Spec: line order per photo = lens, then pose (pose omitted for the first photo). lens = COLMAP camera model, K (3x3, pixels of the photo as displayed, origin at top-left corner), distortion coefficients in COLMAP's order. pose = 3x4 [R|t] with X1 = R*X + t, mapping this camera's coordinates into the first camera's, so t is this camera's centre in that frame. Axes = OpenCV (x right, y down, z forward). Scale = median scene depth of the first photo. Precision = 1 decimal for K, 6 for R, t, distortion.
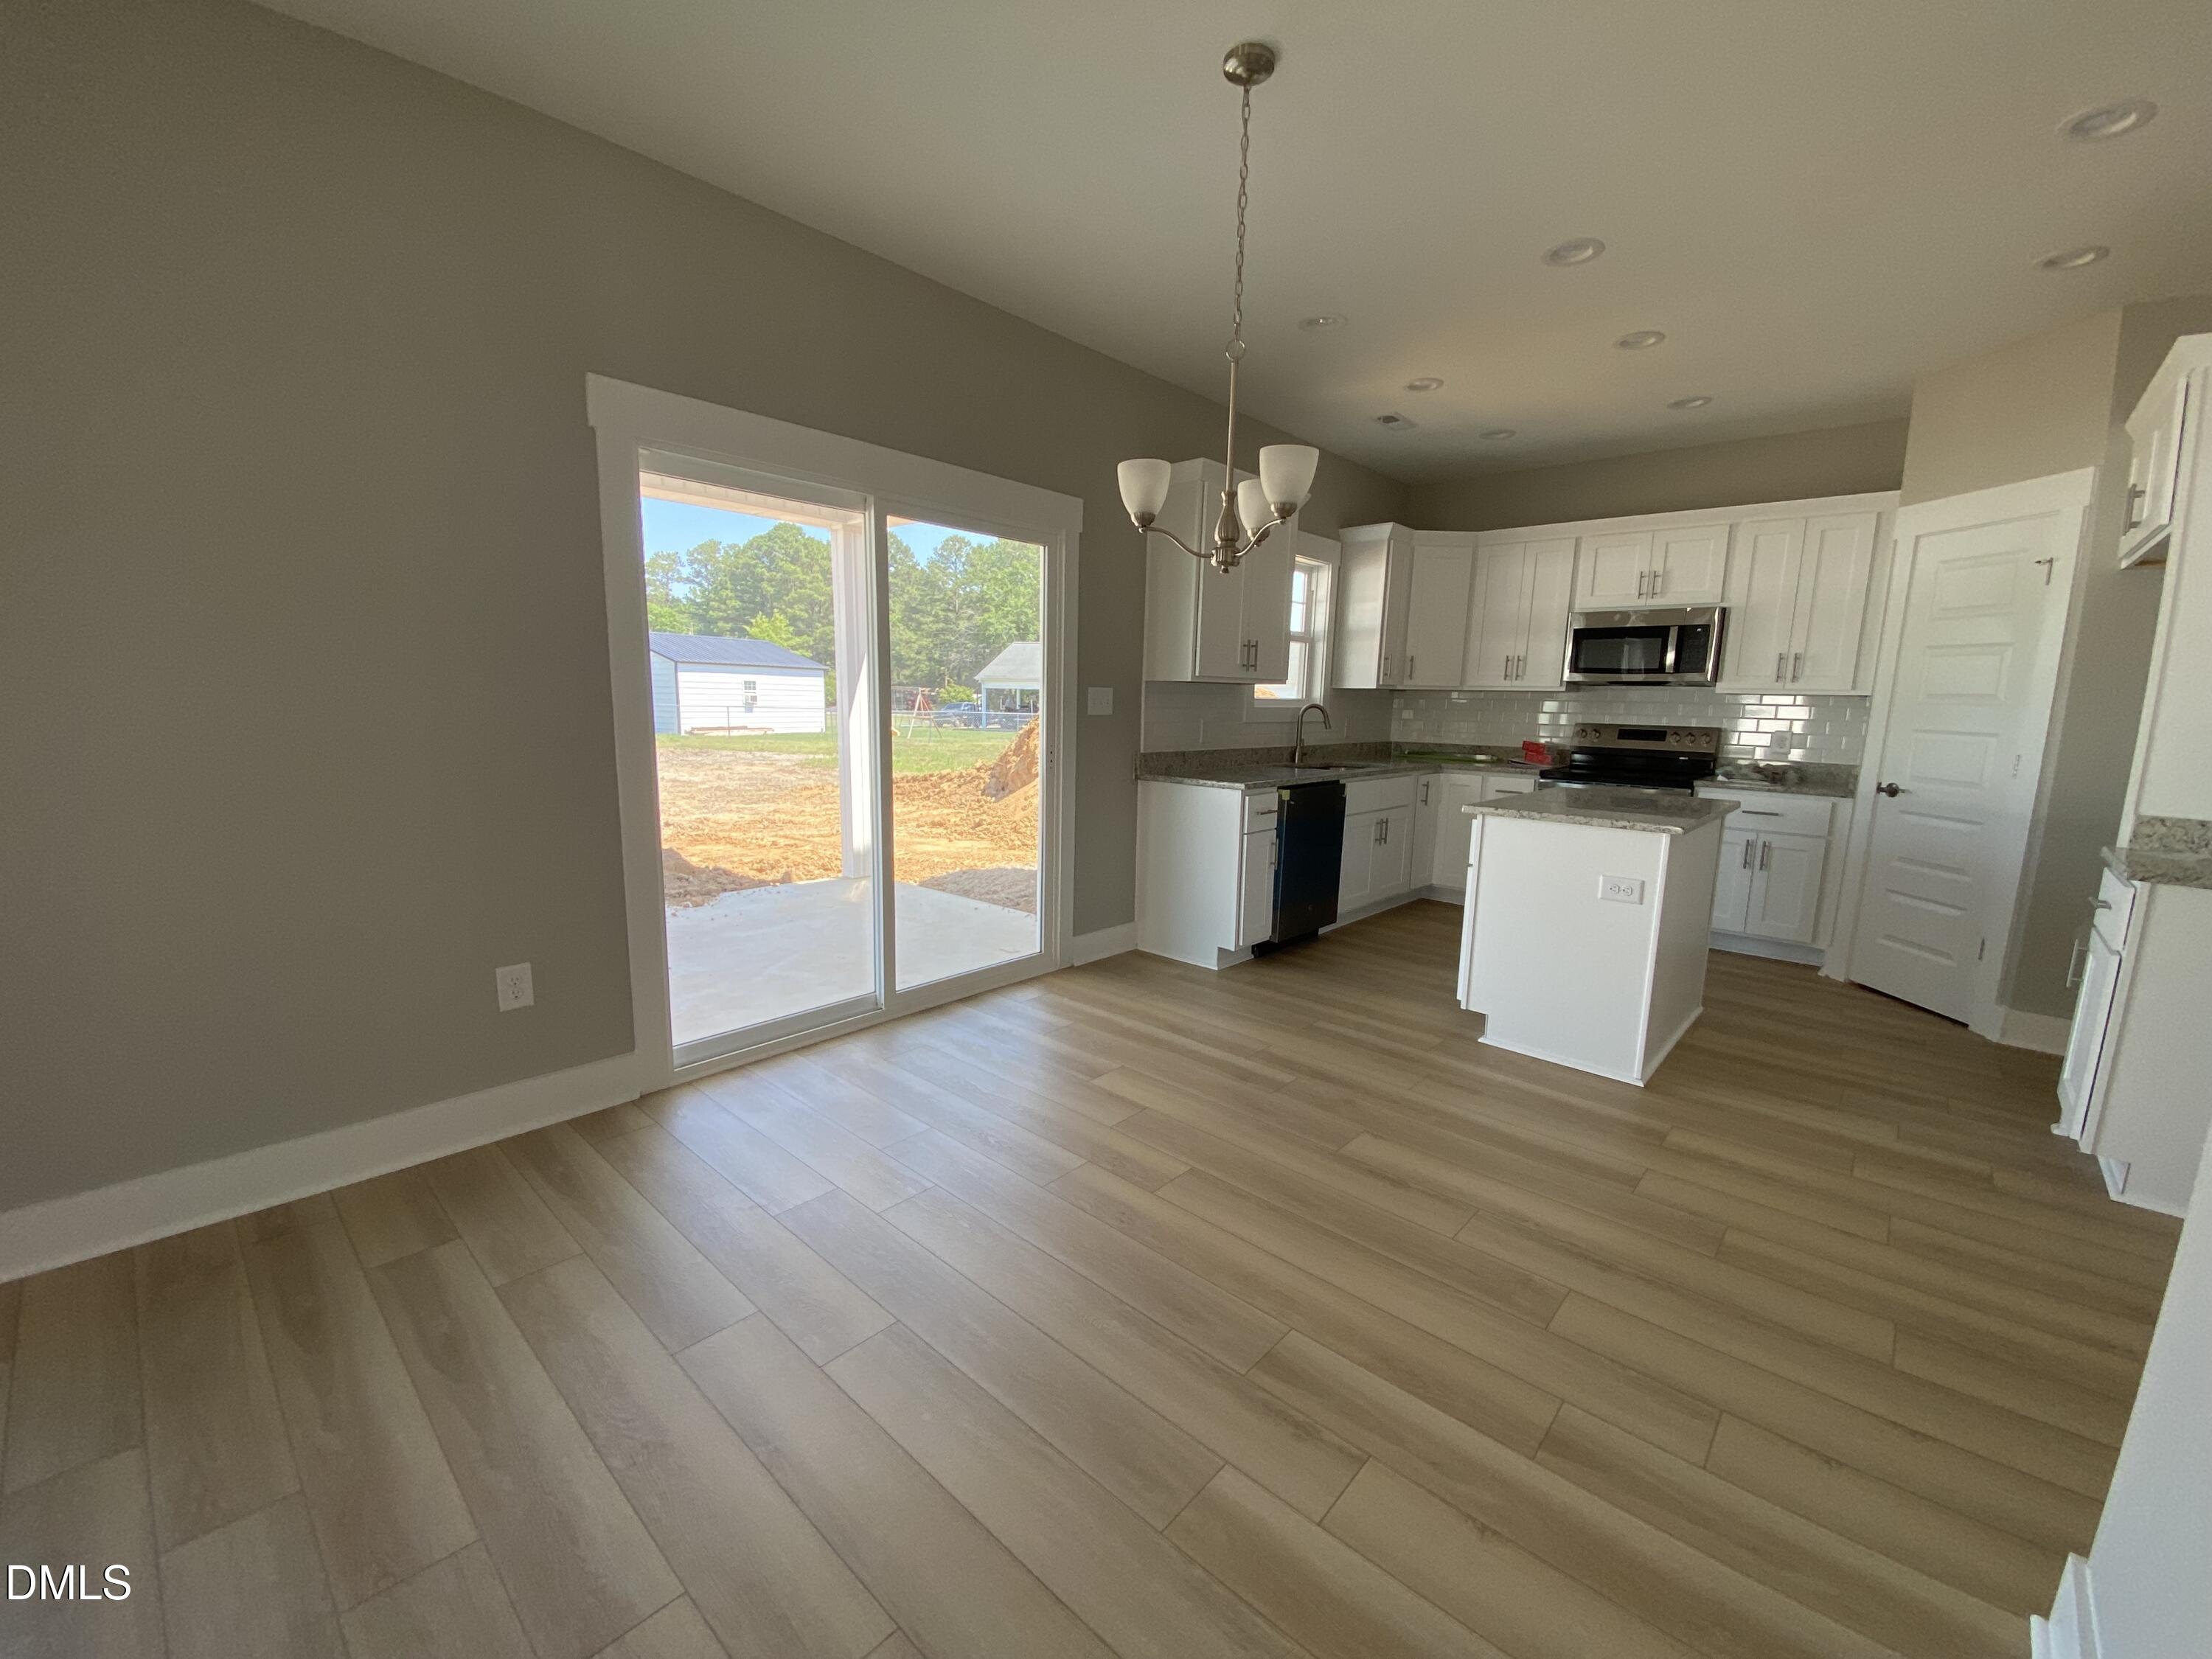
lens RADIAL K [[894.8, 0, 1105.3], [0, 894.8, 838.7], [0, 0, 1]] dist [0.029917, -0.023332]
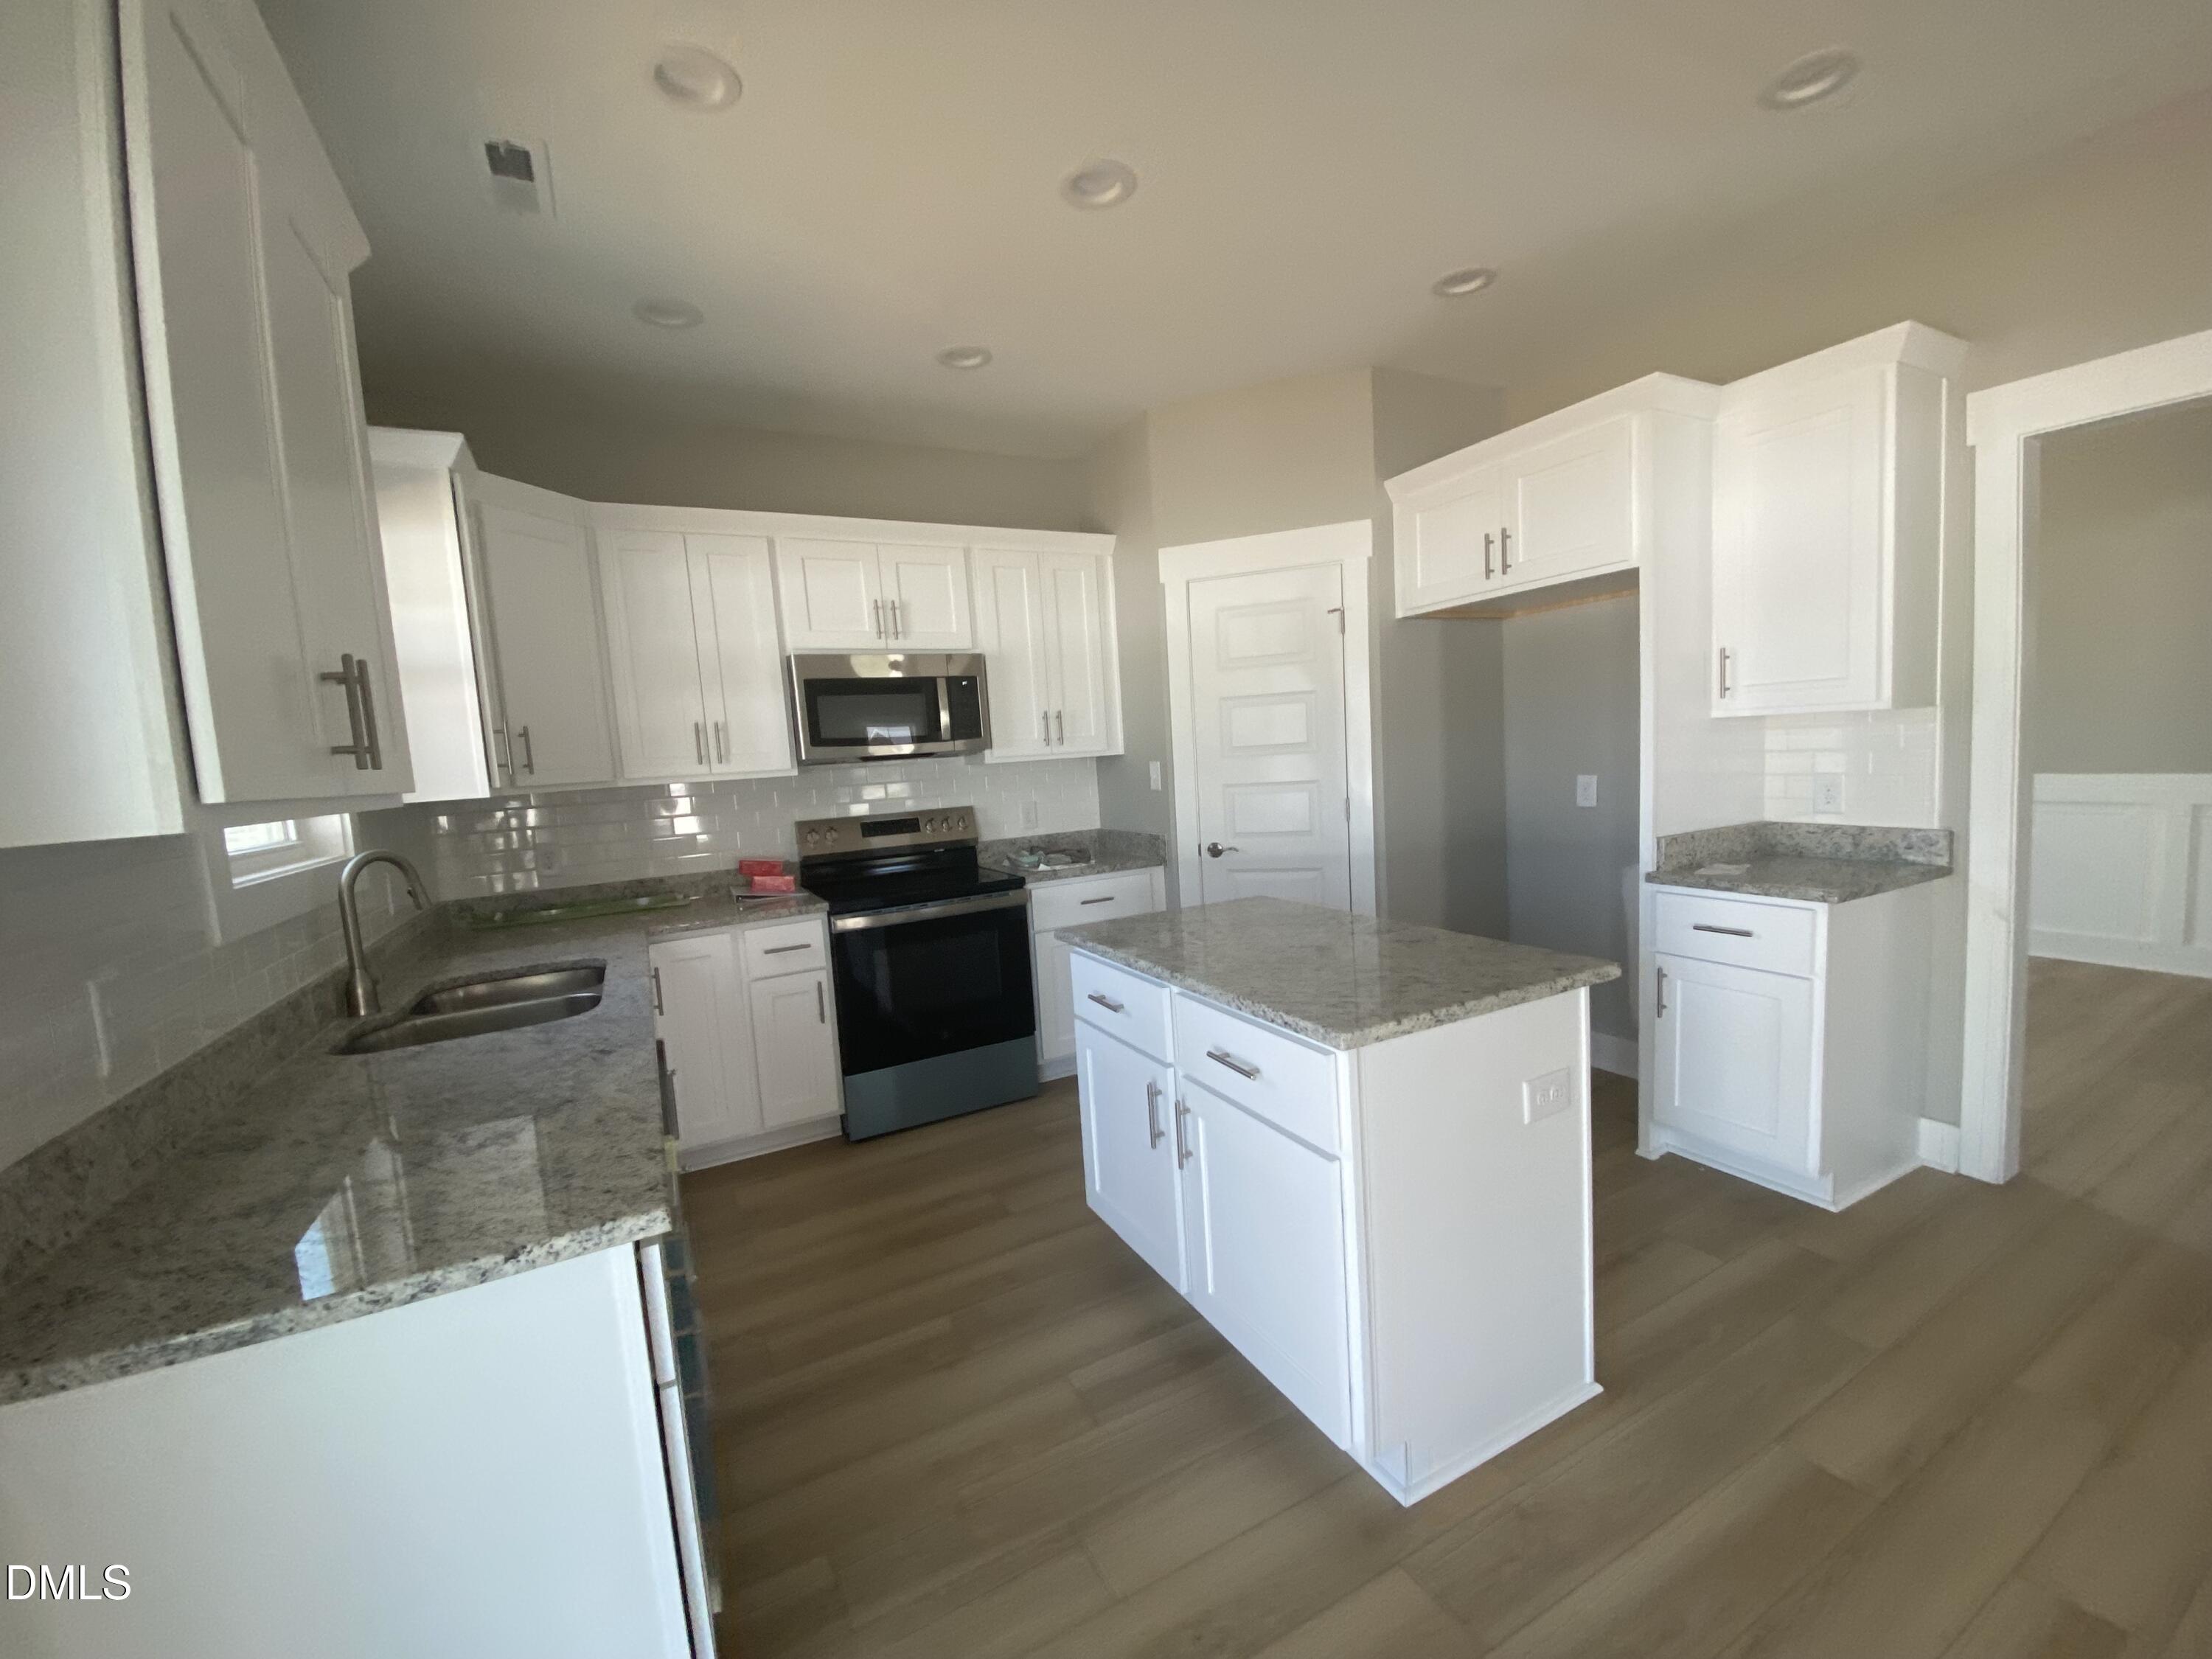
lens RADIAL K [[894.8, 0, 1105.3], [0, 894.8, 838.7], [0, 0, 1]] dist [0.029917, -0.023332]
pose [[0.336852, -0.137173, 0.931512, -0.020098], [0.221720, 0.973066, 0.063115, -0.123981], [-0.915080, 0.185274, 0.358194, 0.642672]]
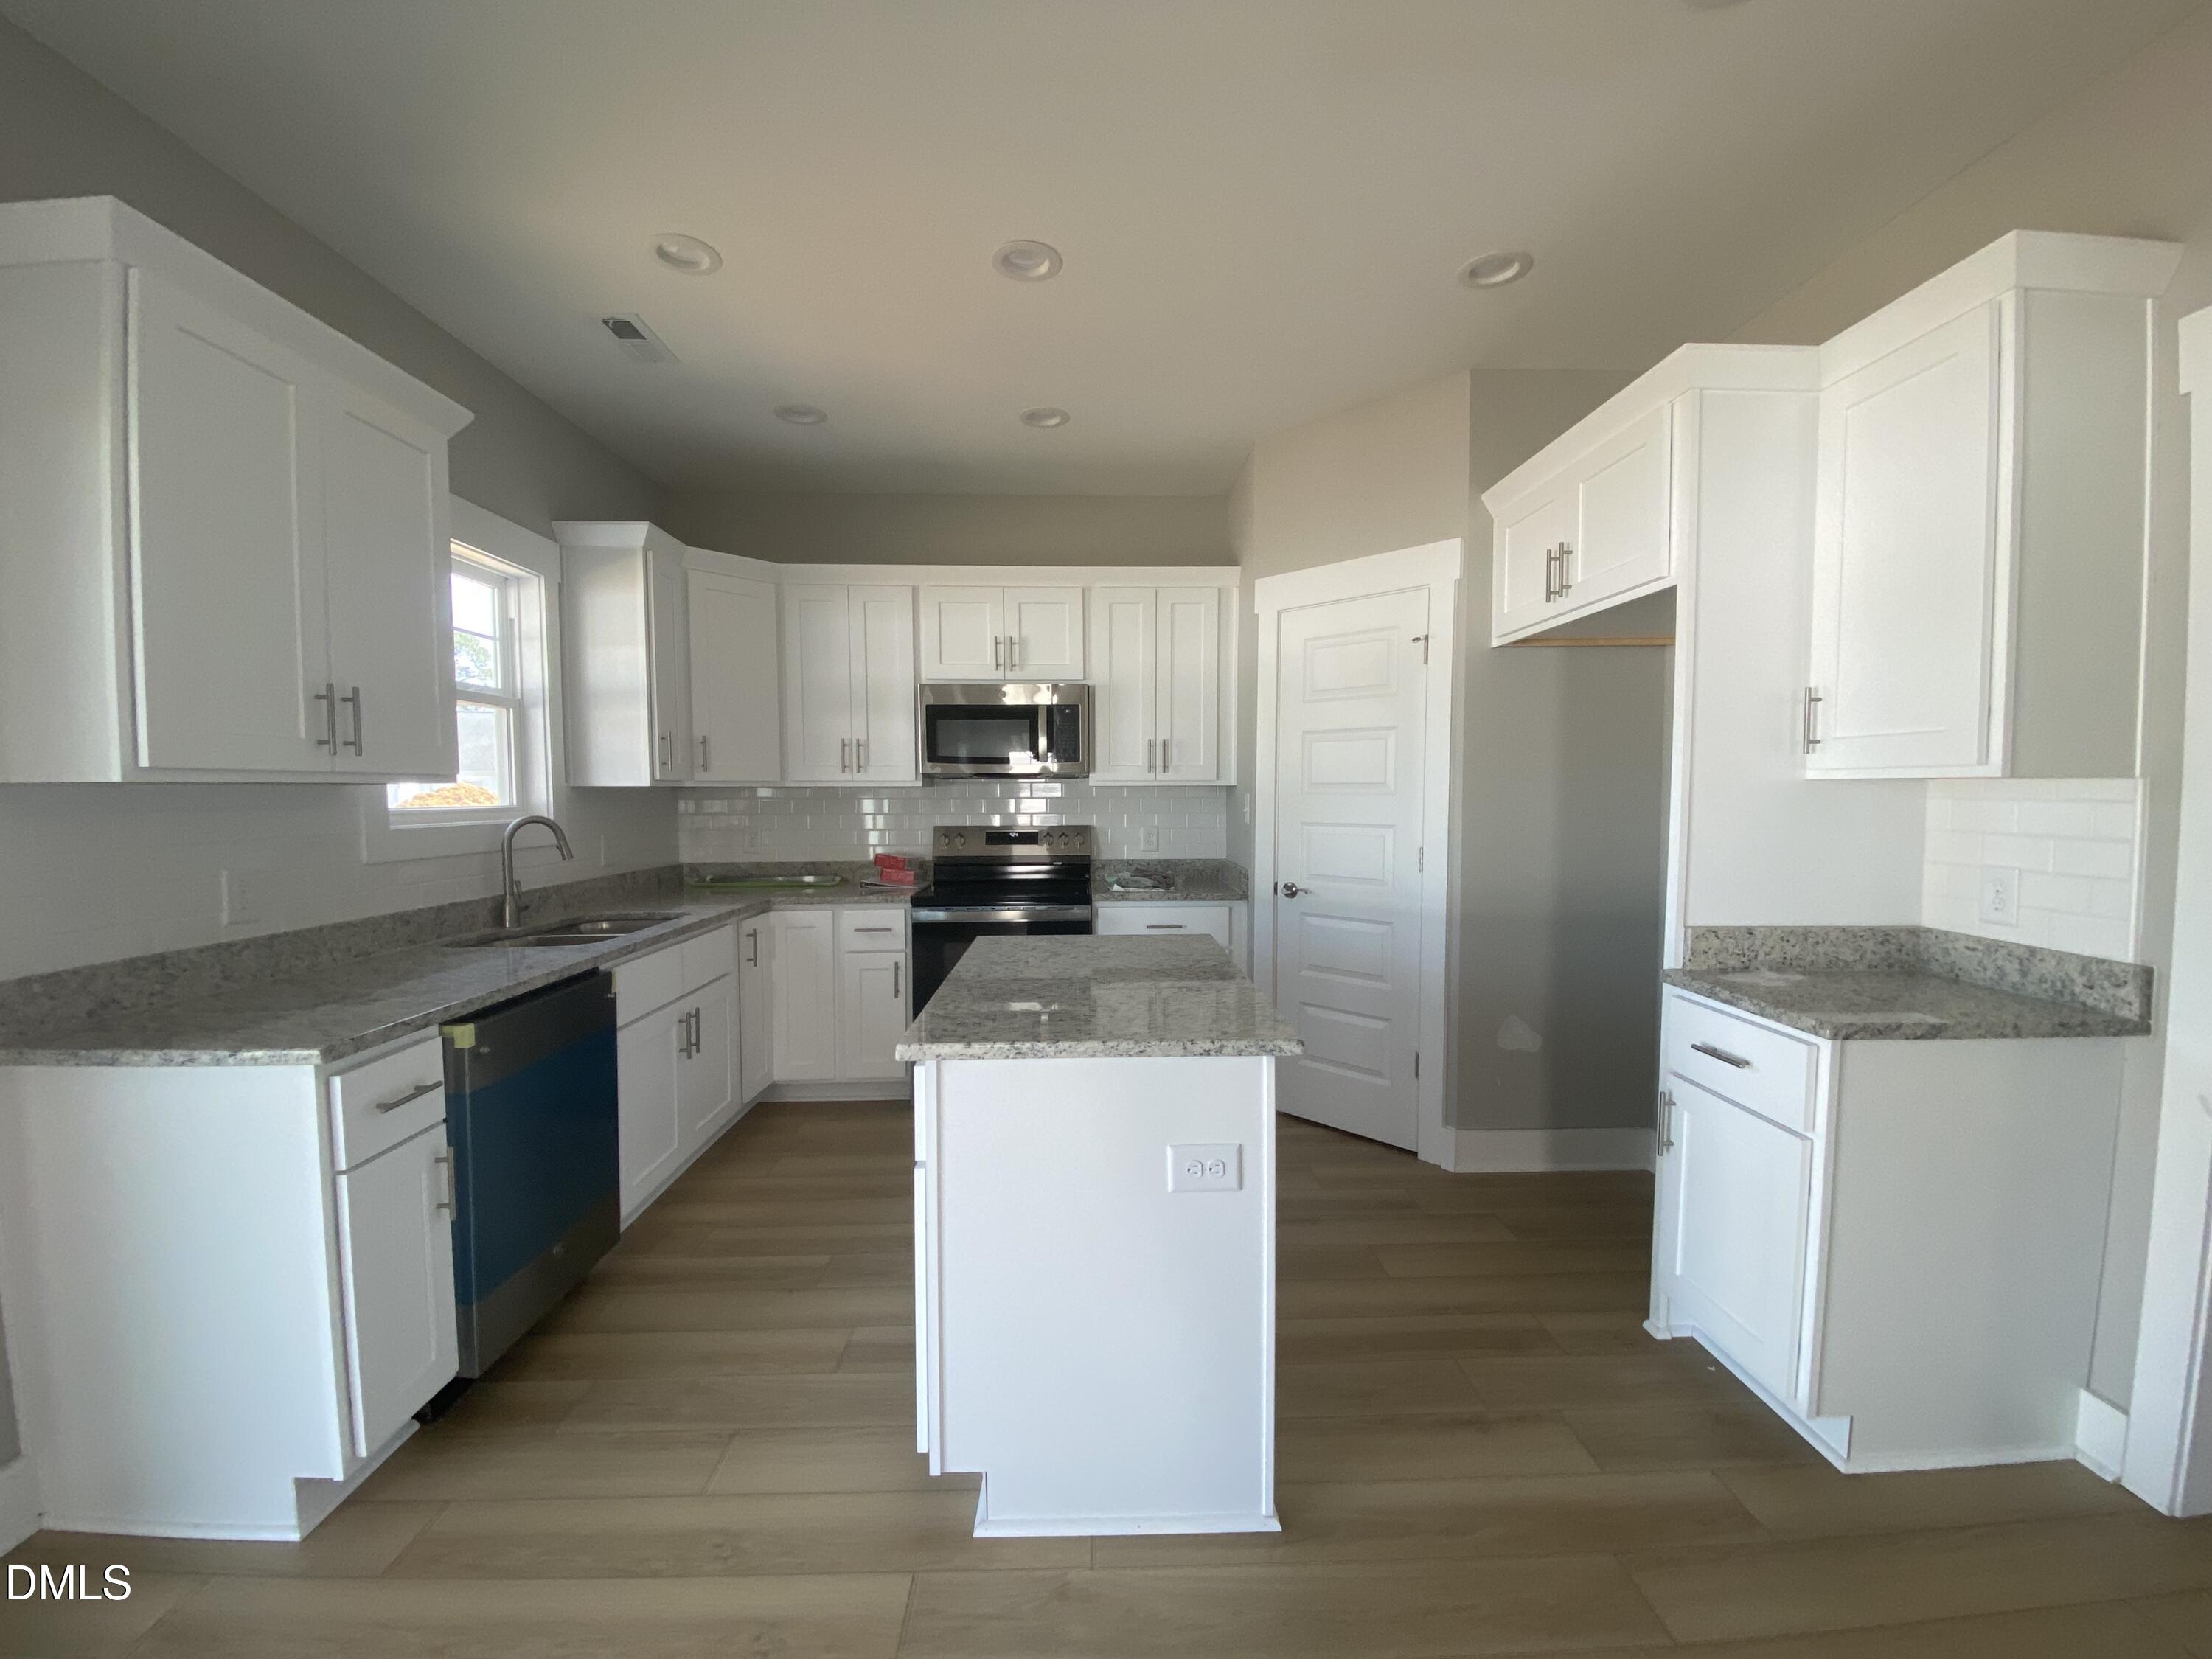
lens RADIAL K [[894.8, 0, 1105.3], [0, 894.8, 838.7], [0, 0, 1]] dist [0.029917, -0.023332]
pose [[0.718512, -0.062167, 0.692730, 0.111431], [0.130695, 0.990323, -0.046685, -0.072455], [-0.683124, 0.124080, 0.719684, 0.403784]]
